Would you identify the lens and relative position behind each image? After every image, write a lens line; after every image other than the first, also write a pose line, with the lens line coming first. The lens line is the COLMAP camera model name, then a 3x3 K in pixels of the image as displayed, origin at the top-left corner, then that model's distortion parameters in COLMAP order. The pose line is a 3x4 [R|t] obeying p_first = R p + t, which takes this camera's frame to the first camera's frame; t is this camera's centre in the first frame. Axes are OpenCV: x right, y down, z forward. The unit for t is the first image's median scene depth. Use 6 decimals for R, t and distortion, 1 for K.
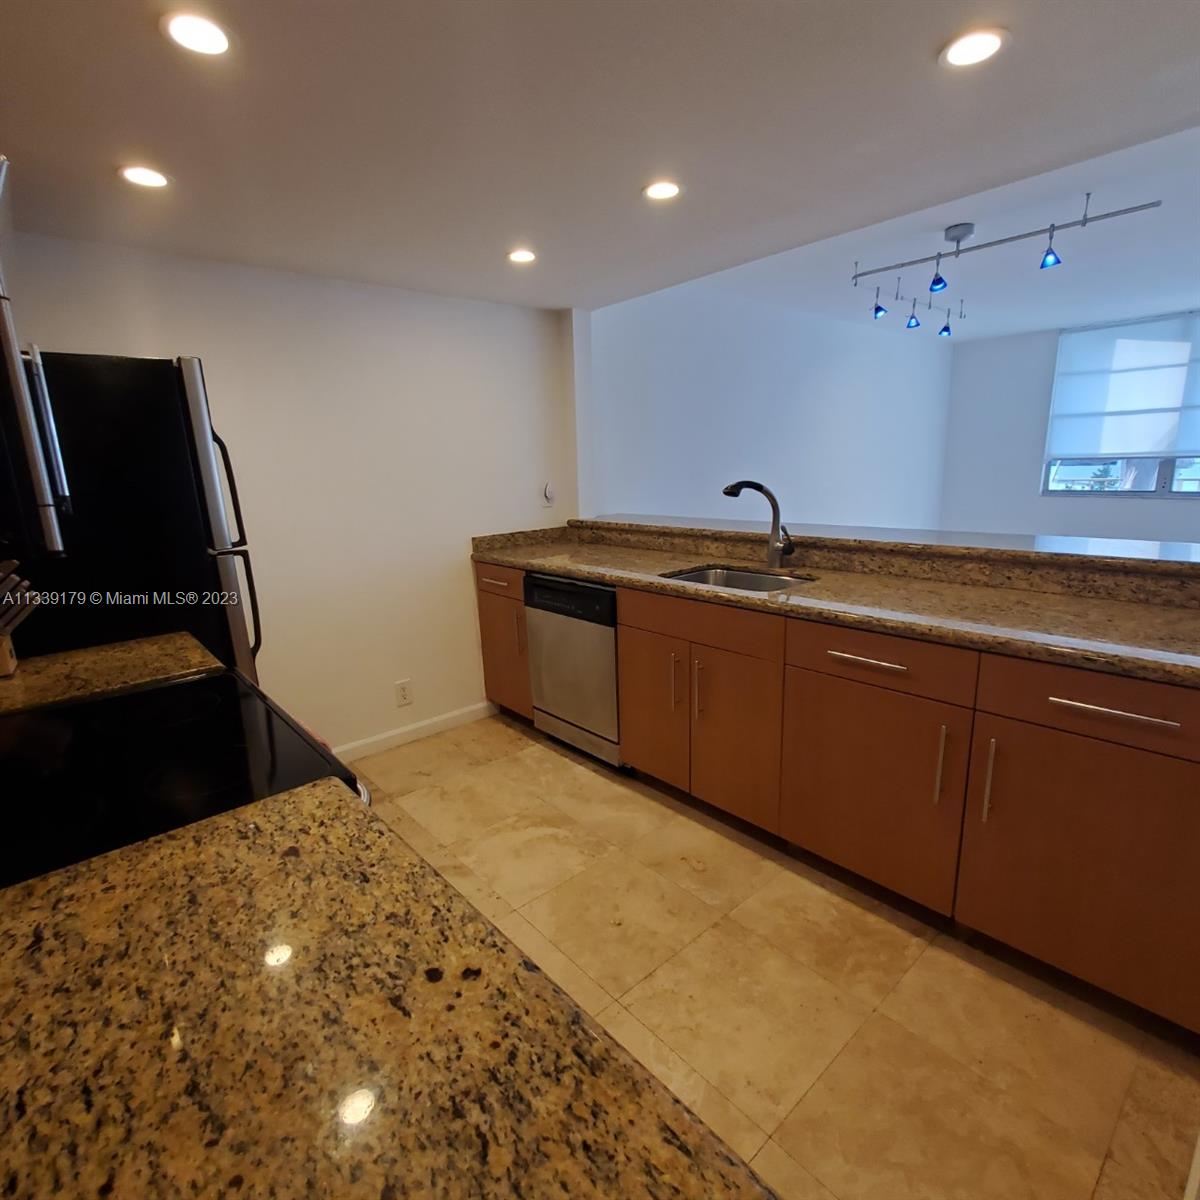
lens RADIAL K [[633.3, 0, 594.0], [0, 633.3, 602.6], [0, 0, 1]] dist [0.001233, 0.000285]
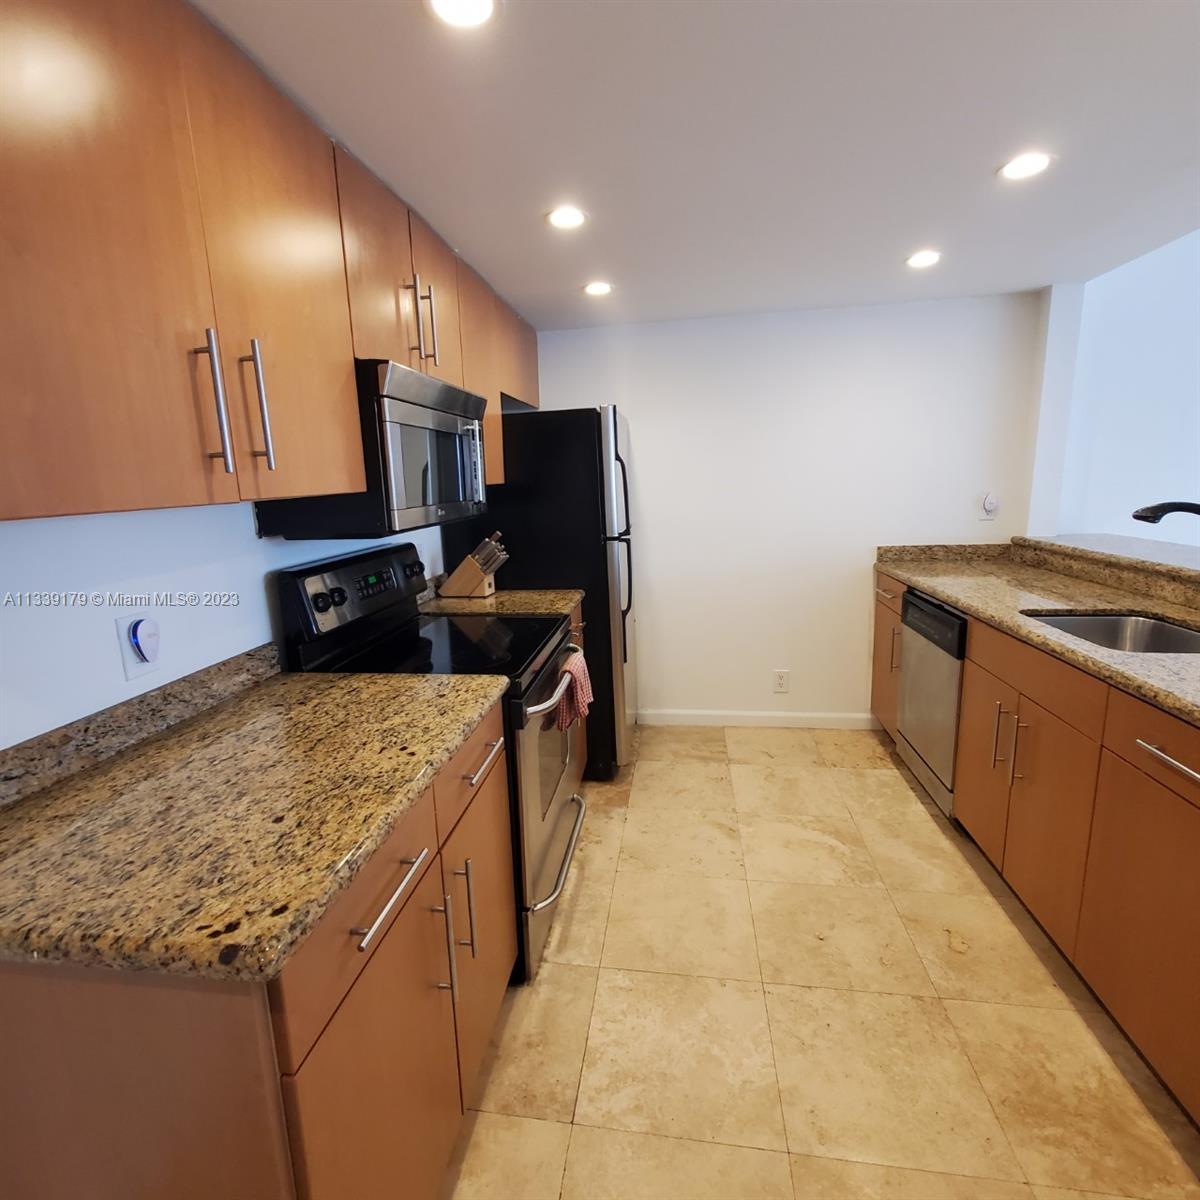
lens RADIAL K [[633.3, 0, 576.0], [0, 633.3, 602.9], [0, 0, 1]] dist [0.001233, 0.000285]
pose [[0.642841, 0.158516, -0.749418, 0.343454], [-0.152923, 0.985217, 0.077217, -0.027099], [0.750579, 0.064965, 0.657579, 0.007576]]
